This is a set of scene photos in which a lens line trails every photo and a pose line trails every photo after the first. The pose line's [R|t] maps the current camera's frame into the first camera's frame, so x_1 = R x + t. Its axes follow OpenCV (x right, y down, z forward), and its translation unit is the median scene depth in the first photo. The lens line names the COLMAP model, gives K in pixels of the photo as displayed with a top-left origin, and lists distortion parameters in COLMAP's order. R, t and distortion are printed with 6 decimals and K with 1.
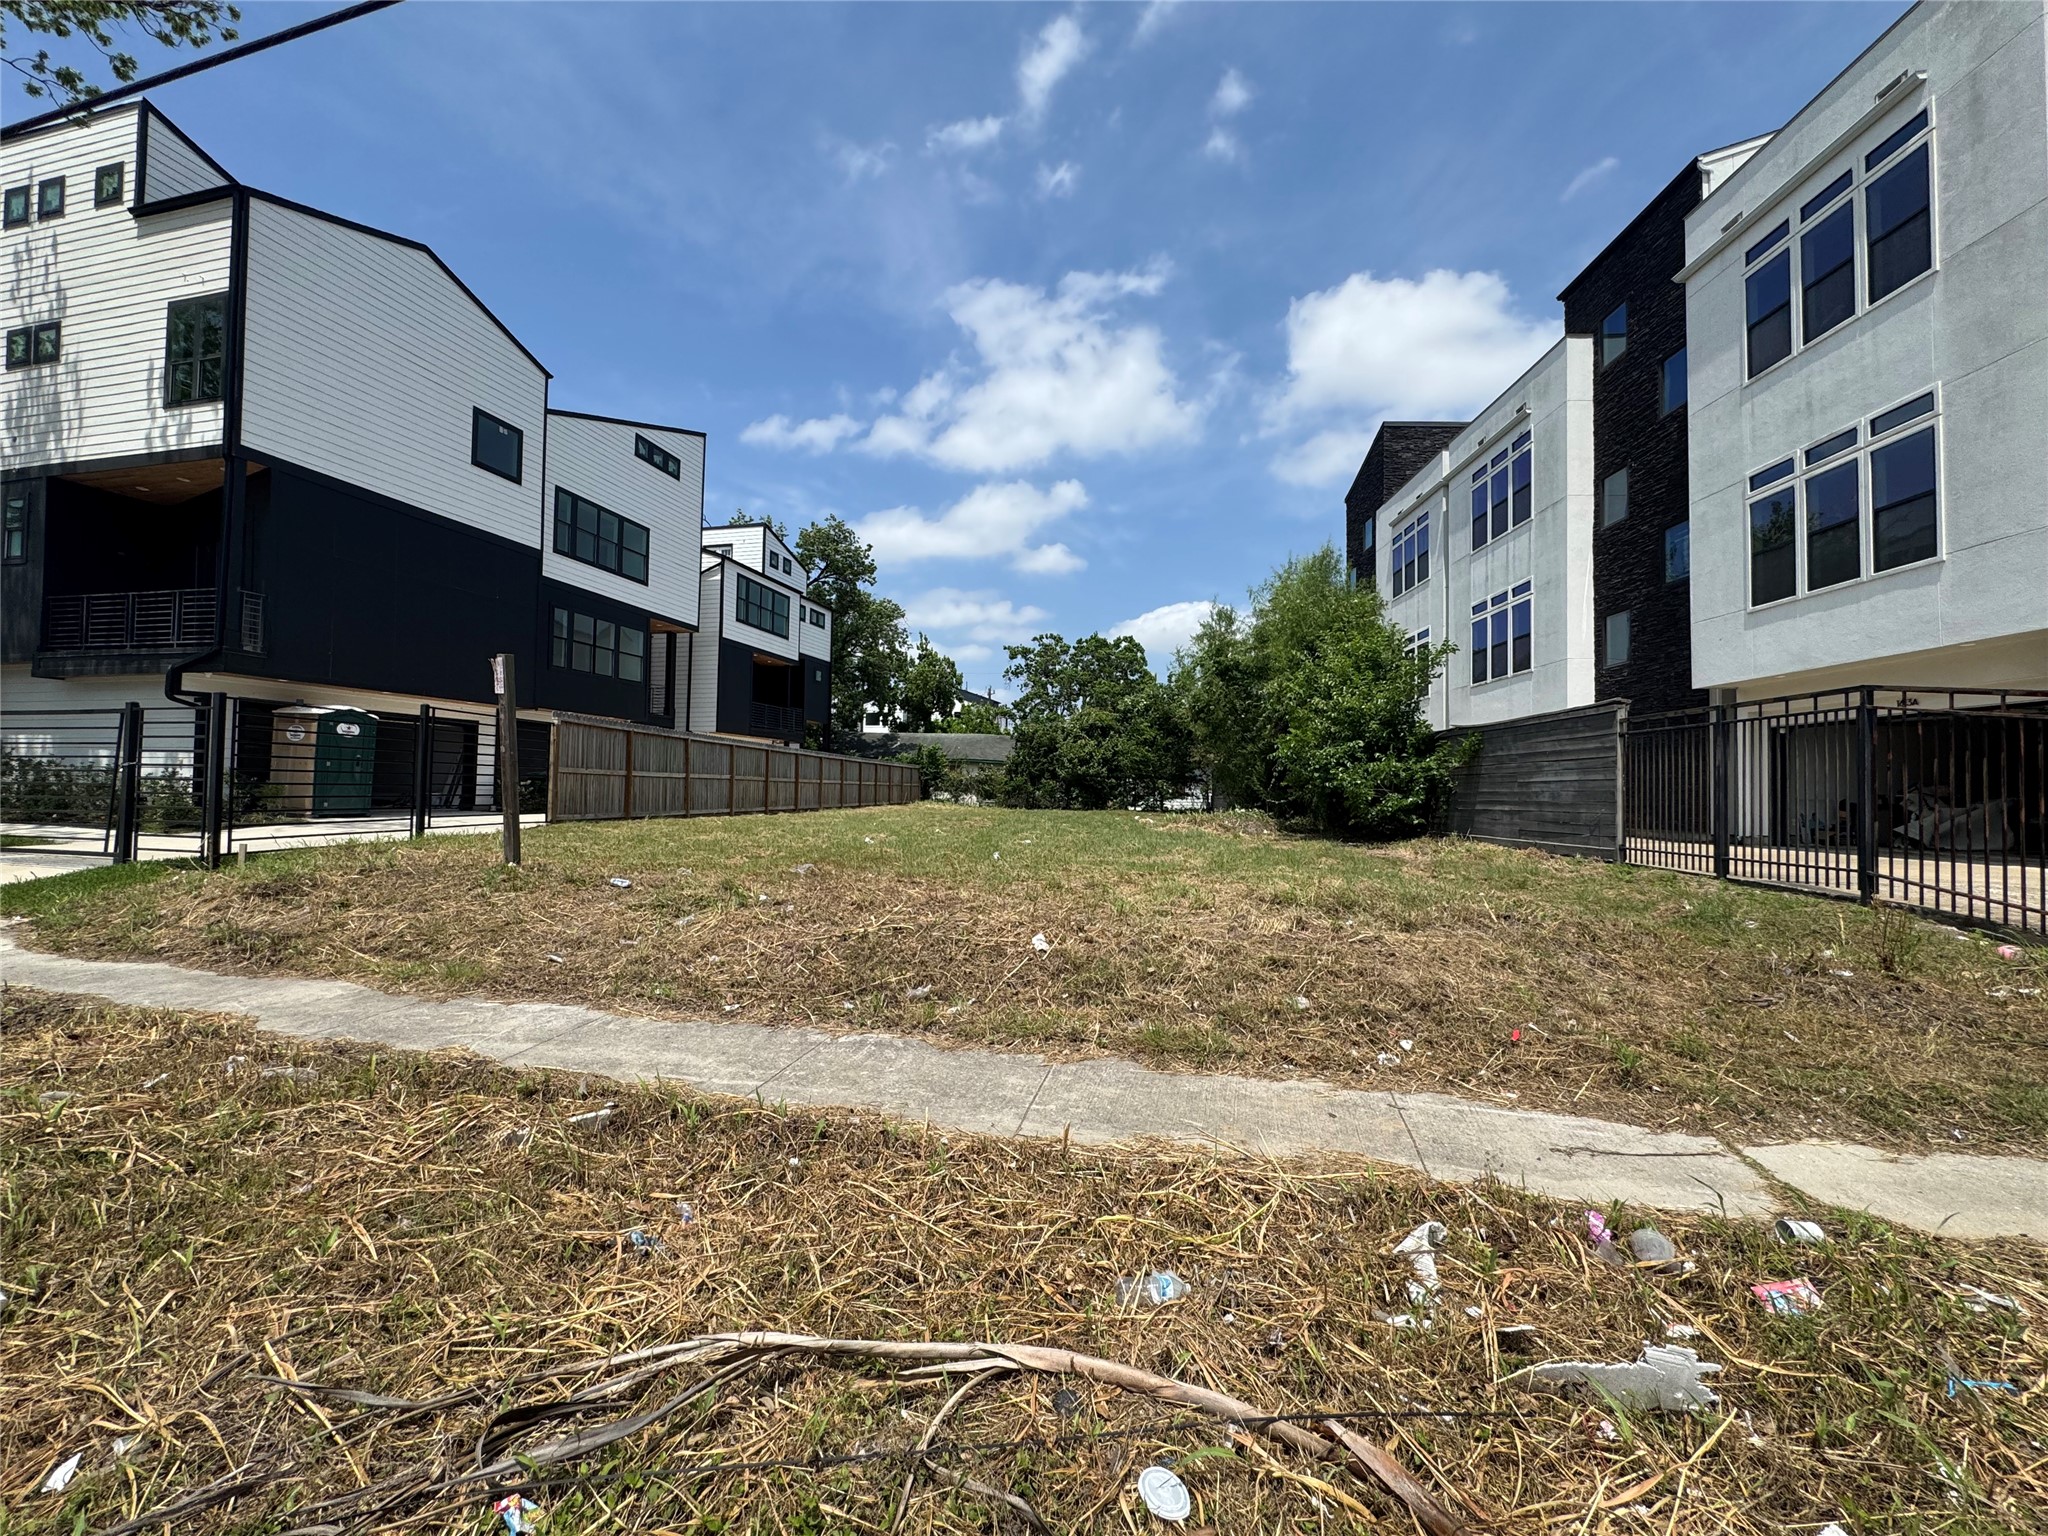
lens RADIAL K [[821.9, 0, 1025.1], [0, 821.9, 768.9], [0, 0, 1]] dist [-0.004294, 0.000543]
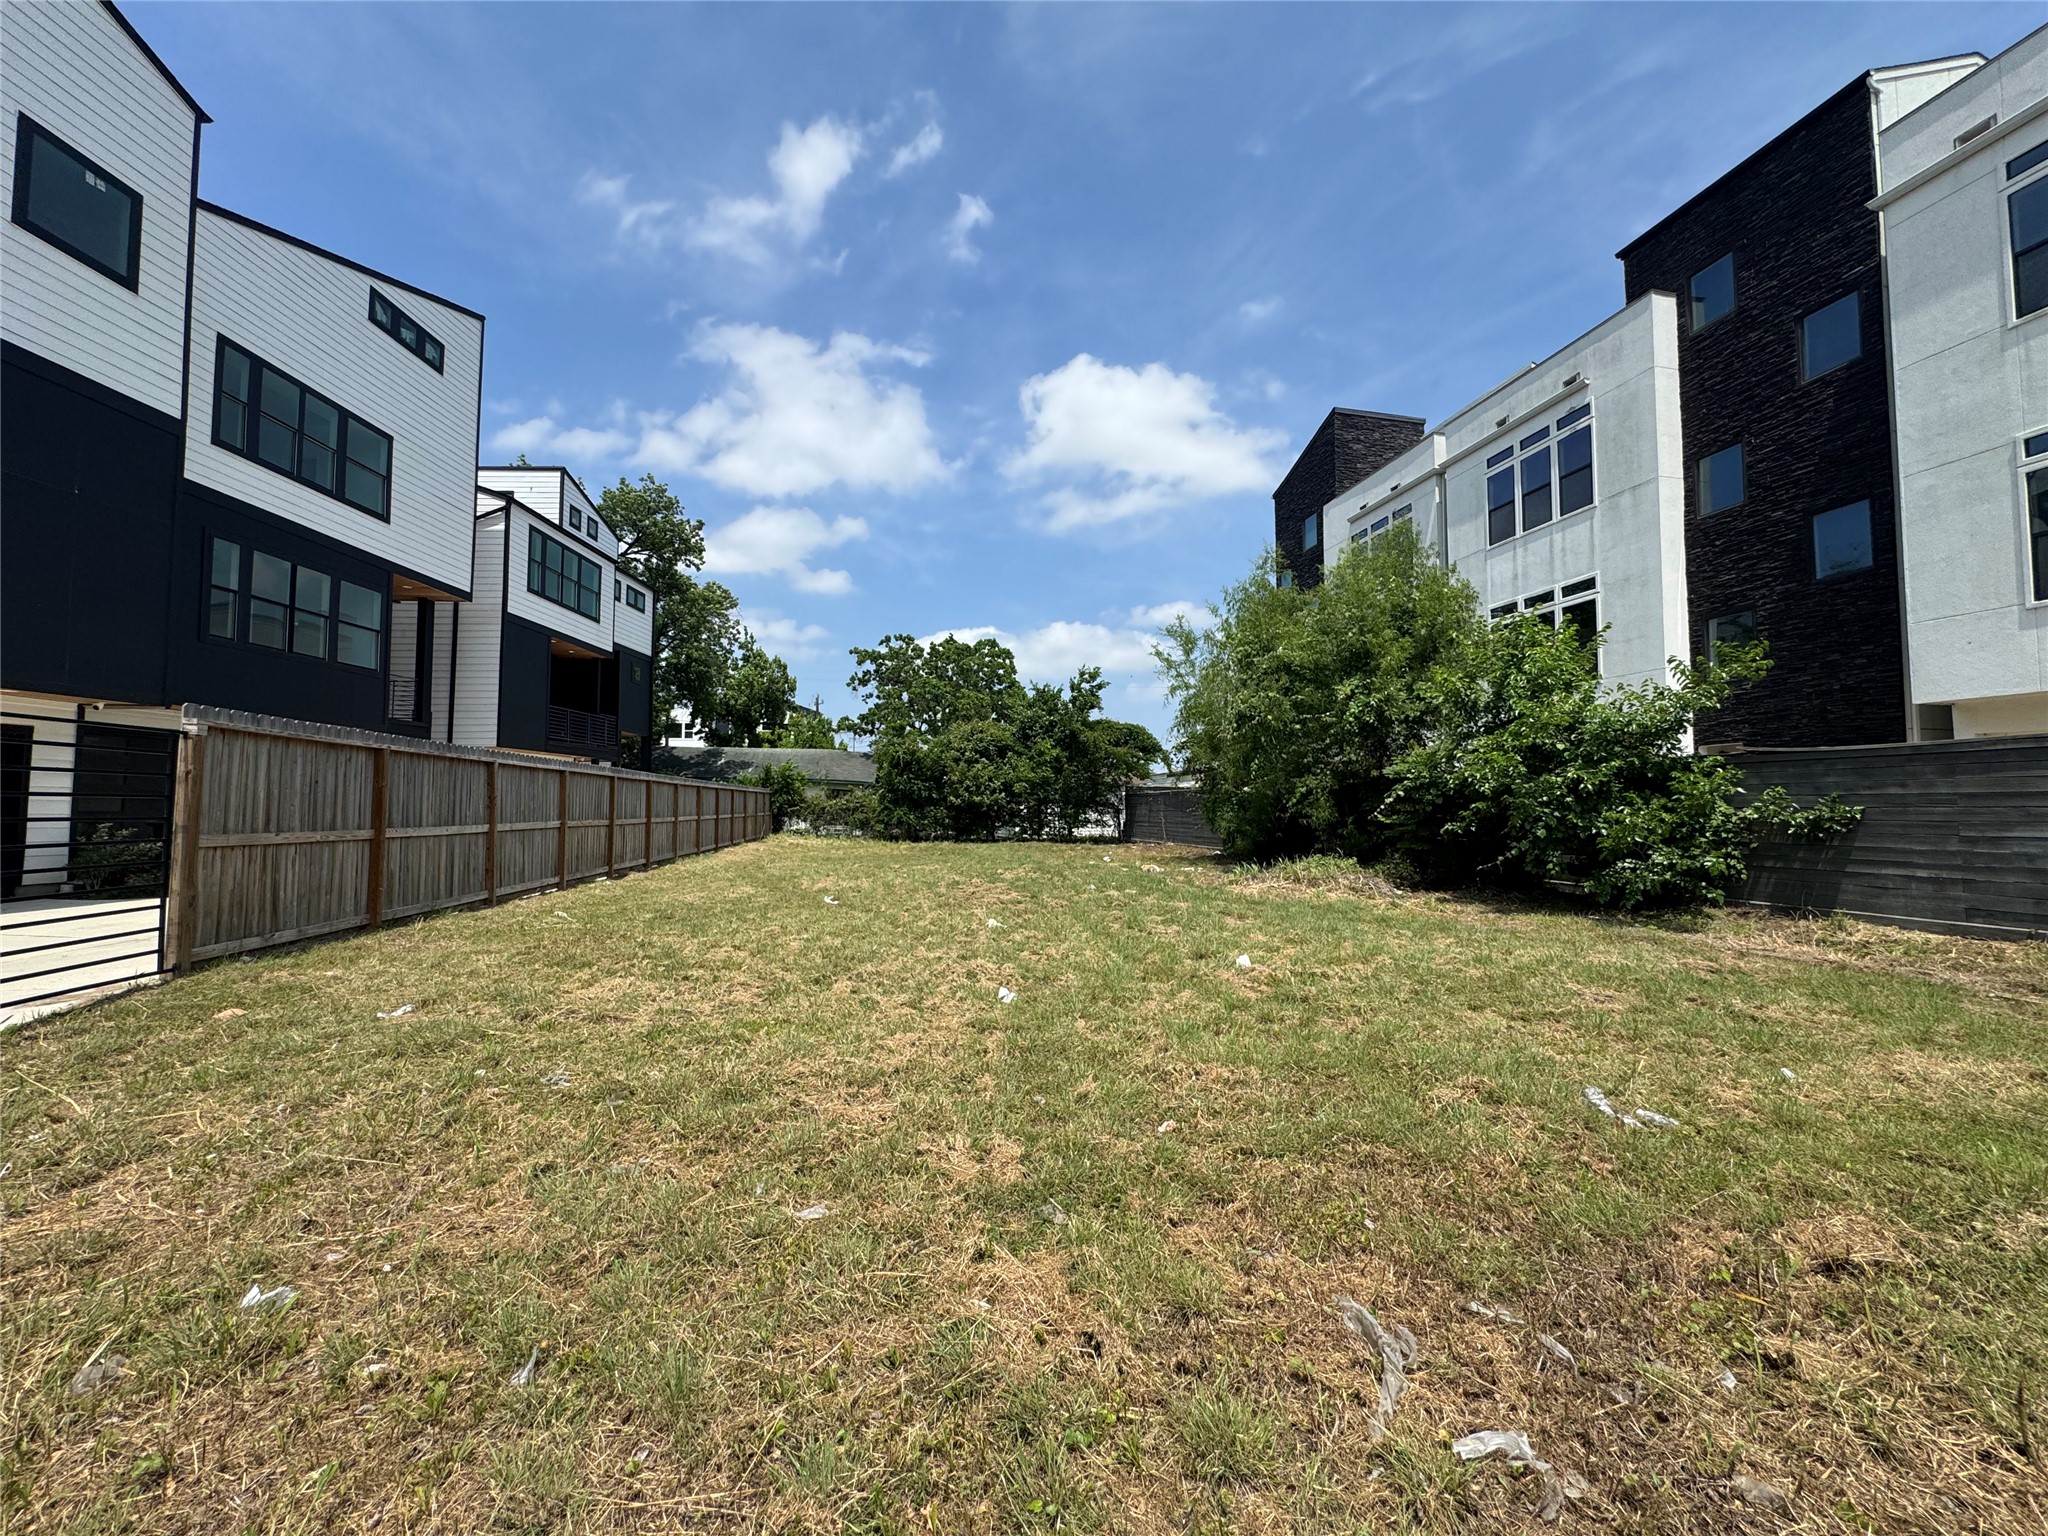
lens RADIAL K [[821.9, 0, 1026.8], [0, 821.9, 769.0], [0, 0, 1]] dist [-0.004294, 0.000543]
pose [[0.968070, -0.001458, 0.250674, -0.187356], [0.005727, 0.999851, -0.016301, -0.019766], [-0.250613, 0.017216, 0.967934, 0.347069]]
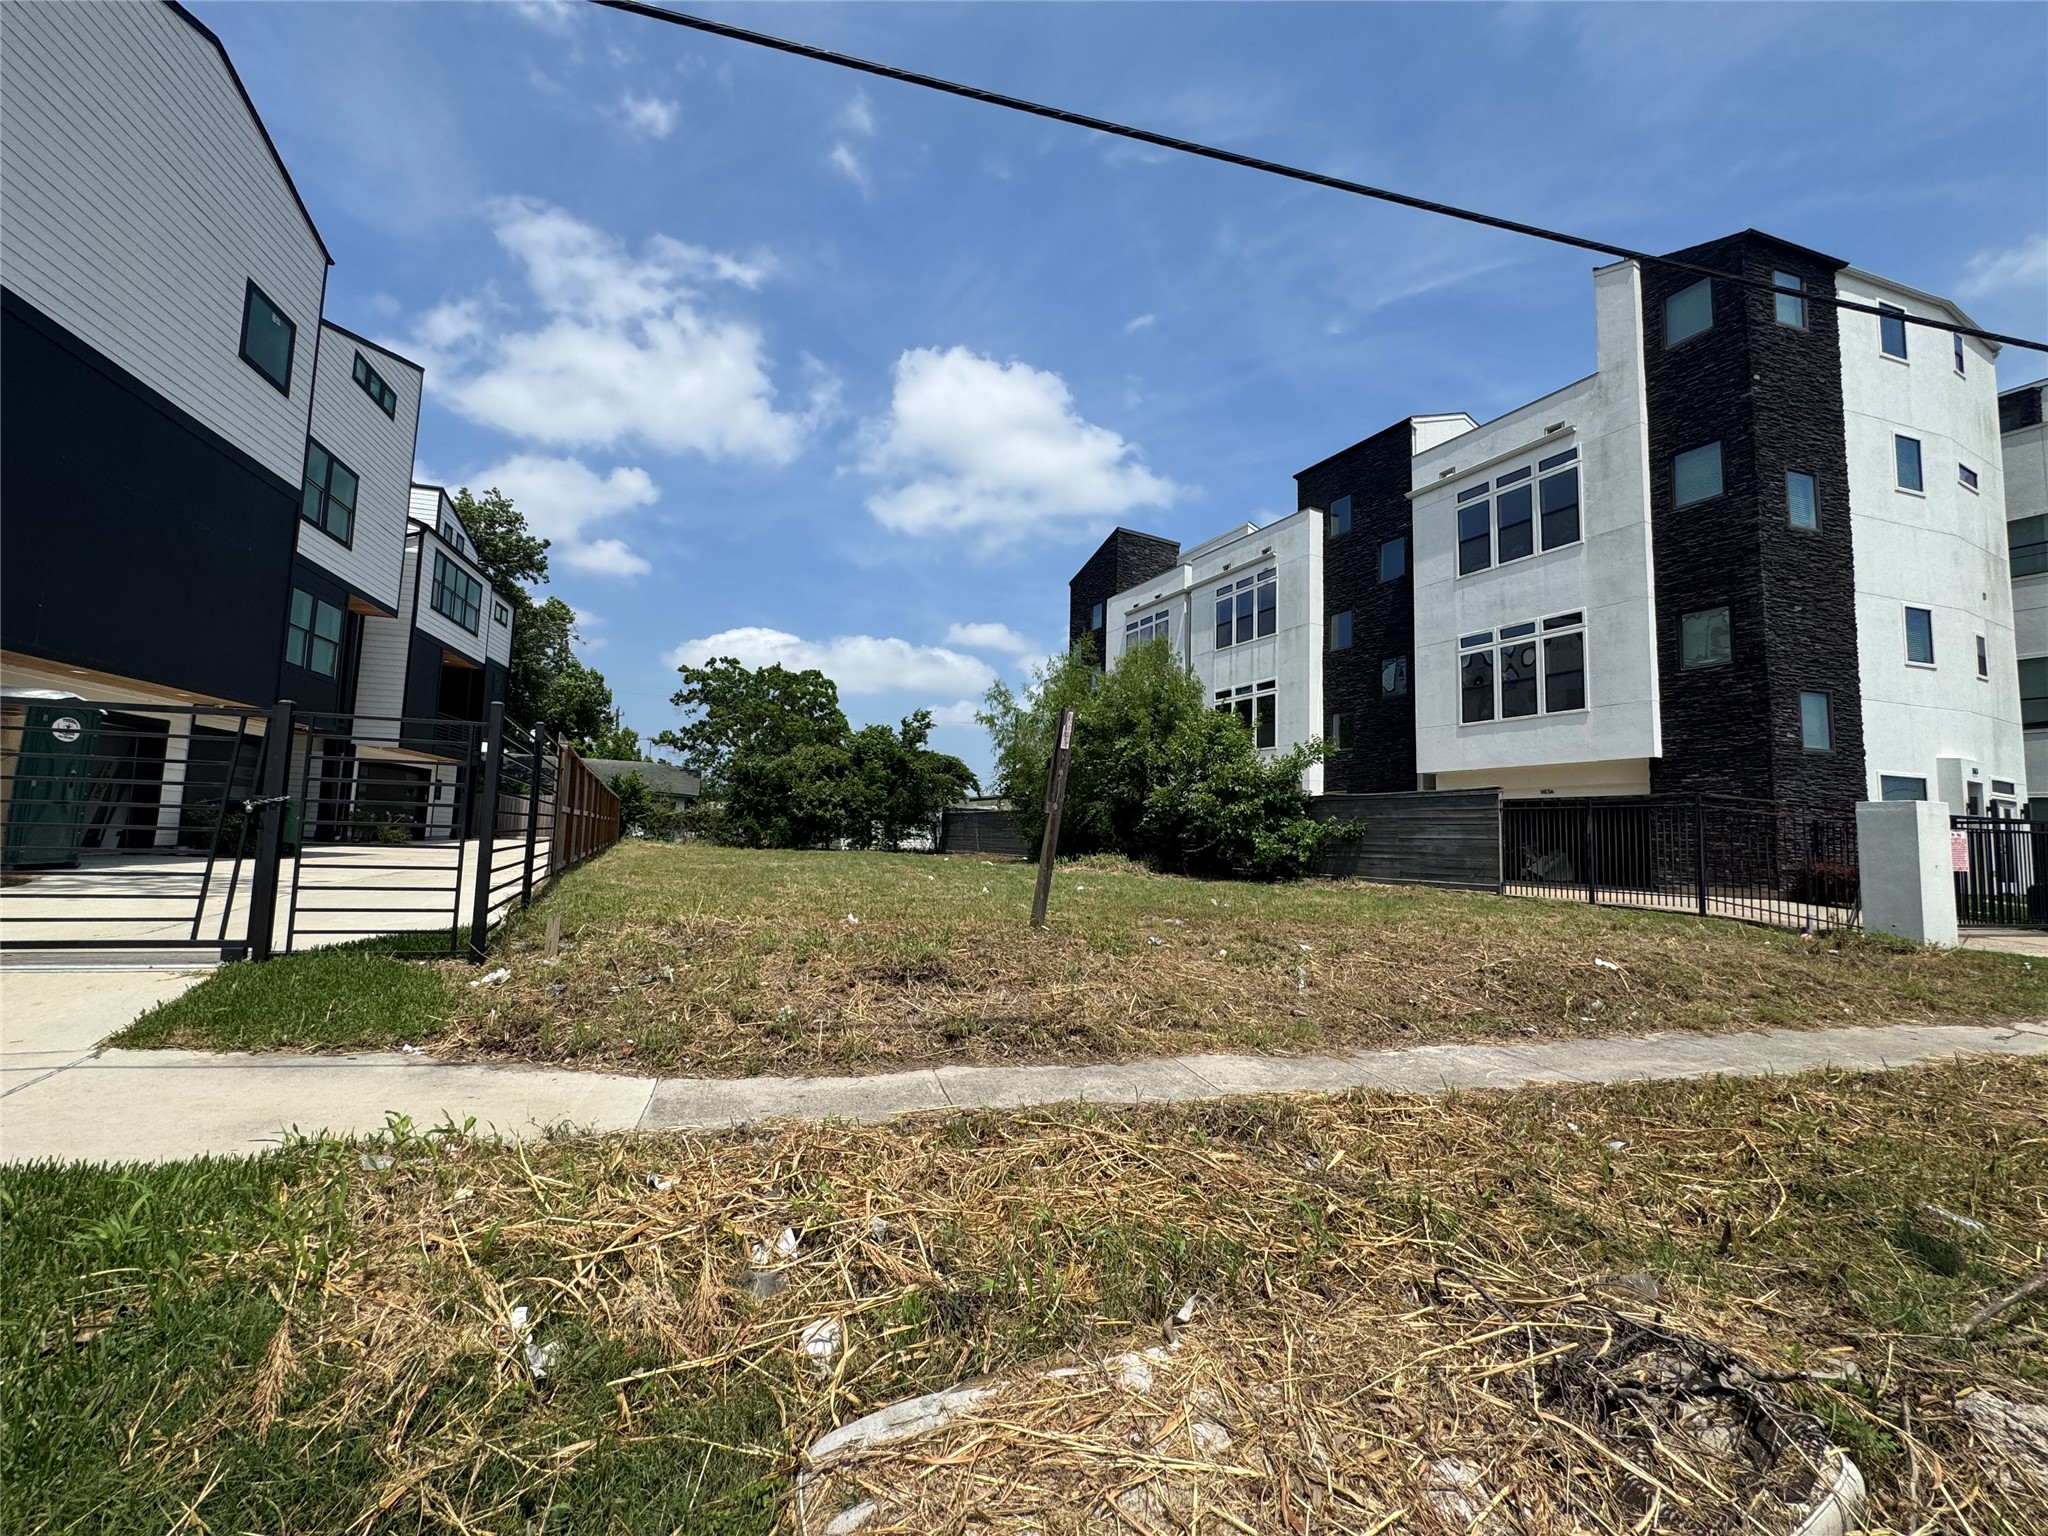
lens RADIAL K [[821.9, 0, 1029.5], [0, 821.9, 767.2], [0, 0, 1]] dist [-0.004294, 0.000543]
pose [[0.861719, 0.054216, 0.504481, -0.415228], [-0.031002, 0.998043, -0.054303, -0.005885], [-0.506438, 0.031154, 0.861714, 0.068152]]
